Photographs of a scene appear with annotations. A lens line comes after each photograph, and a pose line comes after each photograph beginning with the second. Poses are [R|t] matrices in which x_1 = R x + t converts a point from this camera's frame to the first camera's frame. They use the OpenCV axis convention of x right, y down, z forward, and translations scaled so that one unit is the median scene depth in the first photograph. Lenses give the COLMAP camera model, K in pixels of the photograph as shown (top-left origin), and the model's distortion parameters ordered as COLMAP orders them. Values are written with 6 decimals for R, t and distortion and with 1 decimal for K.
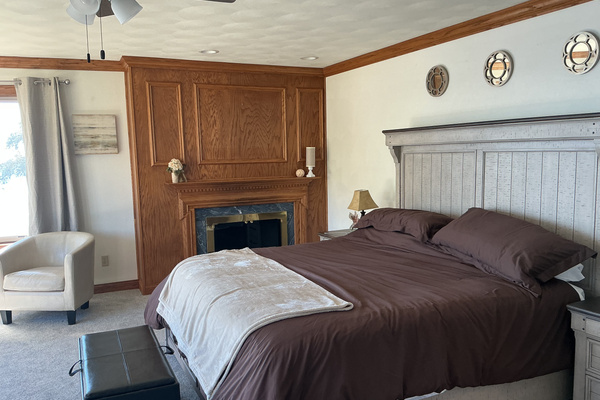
lens RADIAL K [[500.2, 0, 302.2], [0, 500.2, 200.7], [0, 0, 1]] dist [0.122401, -0.249288]
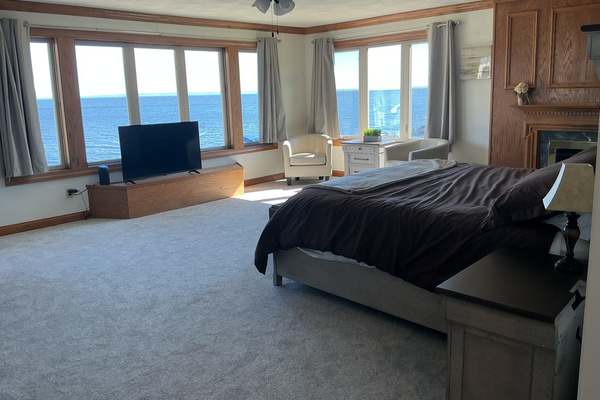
lens RADIAL K [[500.2, 0, 302.2], [0, 500.2, 200.7], [0, 0, 1]] dist [0.122401, -0.249288]
pose [[0.347761, 0.211567, -0.913401, 0.633811], [-0.058553, 0.977207, 0.204053, -0.029367], [0.935753, -0.017479, 0.352222, 0.154846]]
